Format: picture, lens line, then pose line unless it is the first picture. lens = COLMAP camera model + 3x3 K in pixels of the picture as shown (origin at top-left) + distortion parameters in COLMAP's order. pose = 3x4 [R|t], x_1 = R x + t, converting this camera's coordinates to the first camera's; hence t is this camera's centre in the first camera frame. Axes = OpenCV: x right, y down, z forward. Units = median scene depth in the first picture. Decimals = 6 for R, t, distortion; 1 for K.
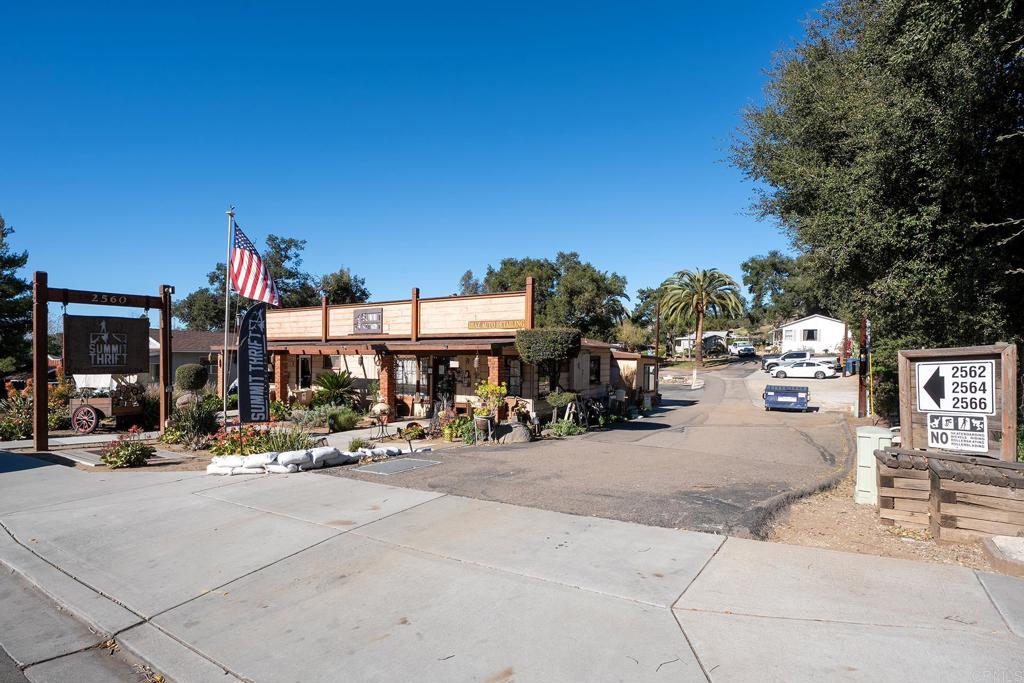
lens RADIAL K [[526.7, 0, 529.2], [0, 526.7, 365.1], [0, 0, 1]] dist [-0.034399, 0.002737]
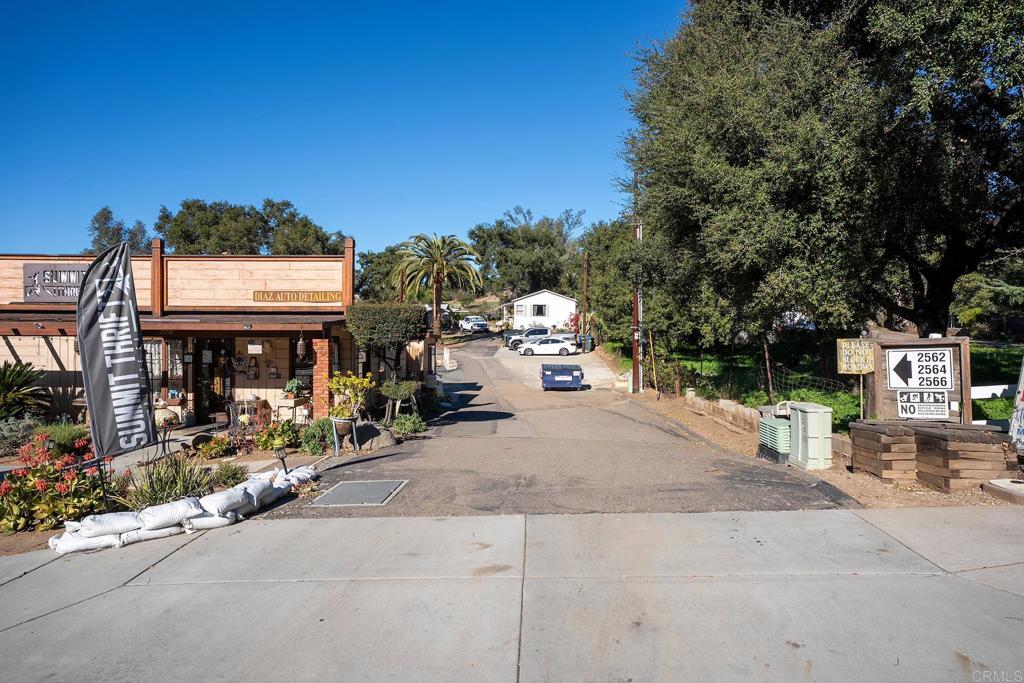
lens RADIAL K [[623.8, 0, 514.6], [0, 623.8, 336.8], [0, 0, 1]] dist [-0.001613, 0.004956]
pose [[0.854657, -0.005544, 0.519164, -0.300945], [0.008292, 0.999961, -0.002971, -0.014858], [-0.519128, 0.006844, 0.854669, 0.071969]]
